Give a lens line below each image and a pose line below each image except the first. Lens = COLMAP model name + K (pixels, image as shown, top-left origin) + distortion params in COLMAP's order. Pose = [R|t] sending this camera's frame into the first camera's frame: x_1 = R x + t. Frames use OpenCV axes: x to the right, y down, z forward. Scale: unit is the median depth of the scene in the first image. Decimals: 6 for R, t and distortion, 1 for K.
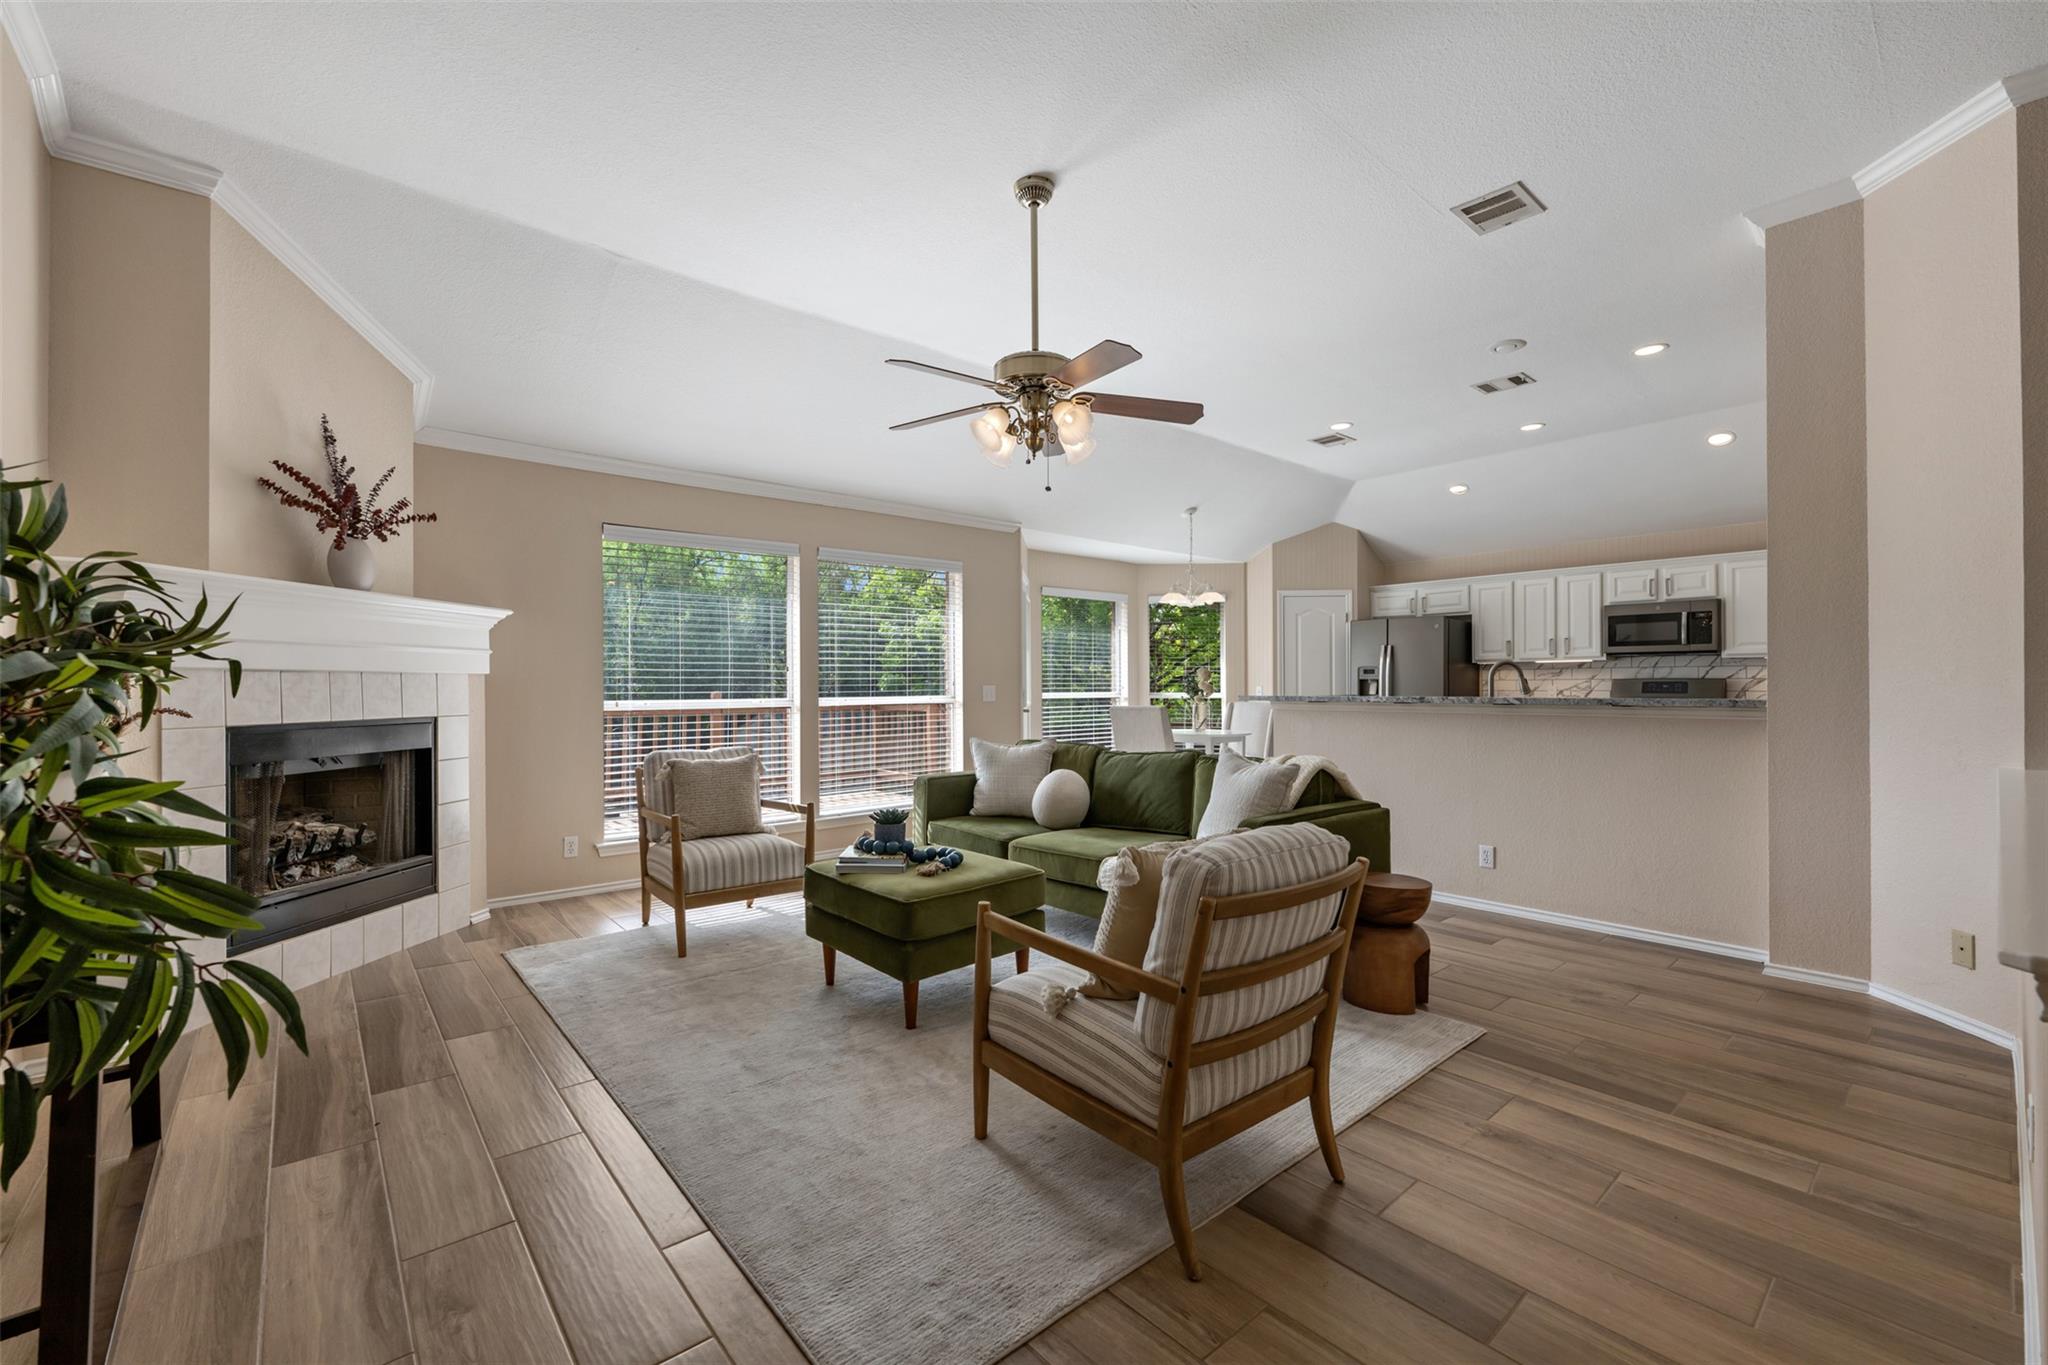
lens RADIAL K [[836.6, 0, 1014.7], [0, 836.6, 678.1], [0, 0, 1]] dist [-0.003028, -0.000025]
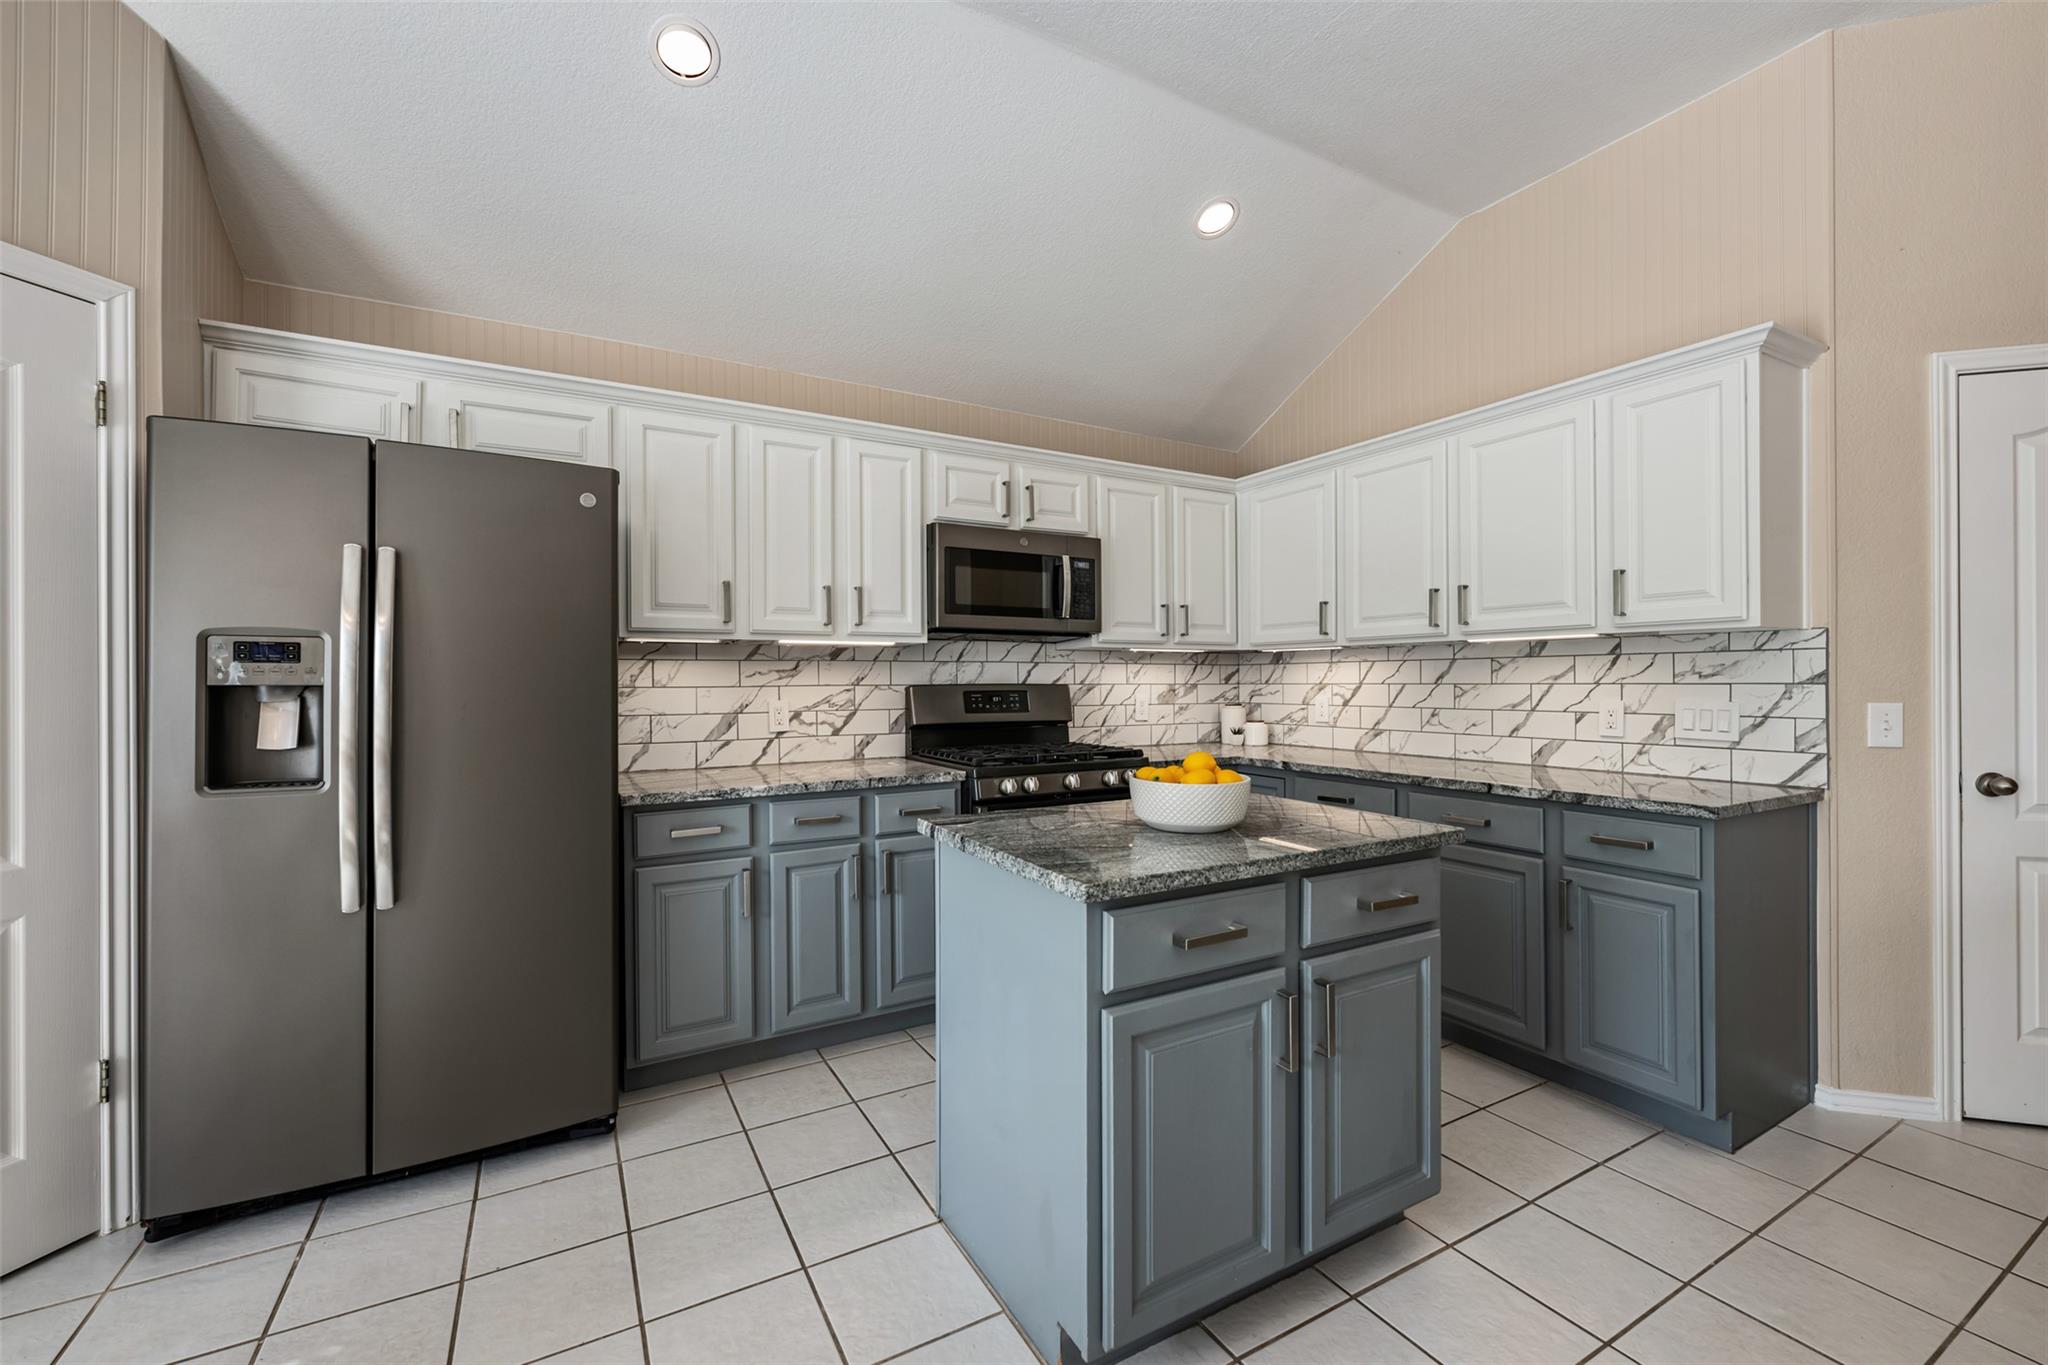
lens RADIAL K [[836.6, 0, 1019.4], [0, 836.6, 682.7], [0, 0, 1]] dist [-0.003028, -0.000025]
pose [[0.184030, 0.000378, 0.982921, 0.319096], [-0.003556, 0.999994, 0.000282, -0.000825], [-0.982914, -0.003547, 0.184030, 1.019577]]
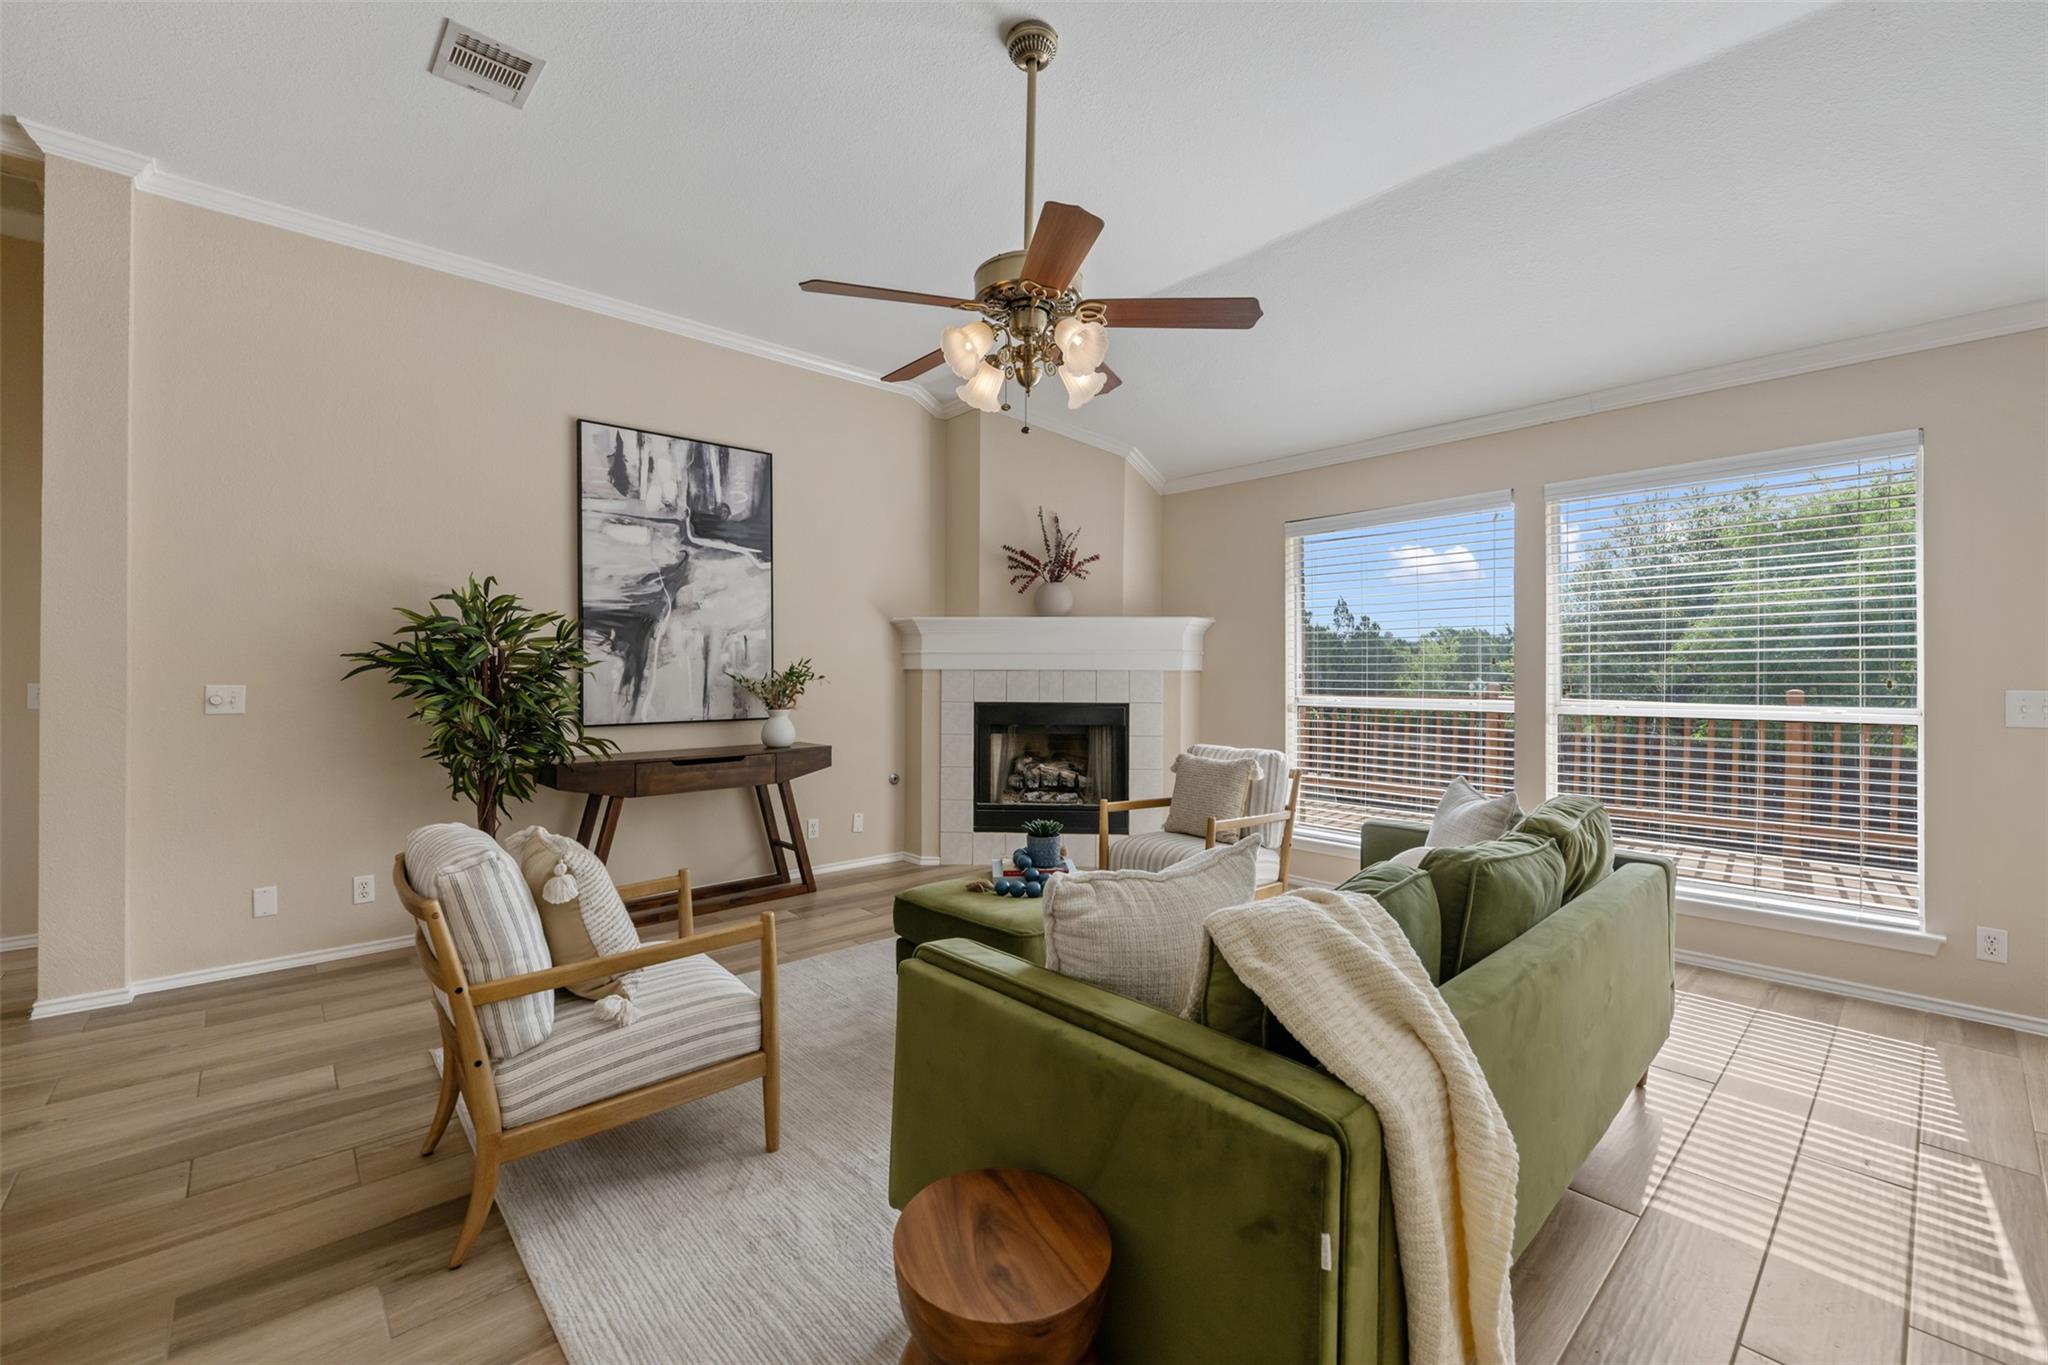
lens RADIAL K [[836.6, 0, 1018.1], [0, 836.6, 669.4], [0, 0, 1]] dist [-0.003028, -0.000025]
pose [[0.031870, -0.000025, -0.999492, 0.412856], [0.004497, 0.999990, 0.000119, -0.005247], [0.999482, -0.004499, 0.031869, 0.505778]]
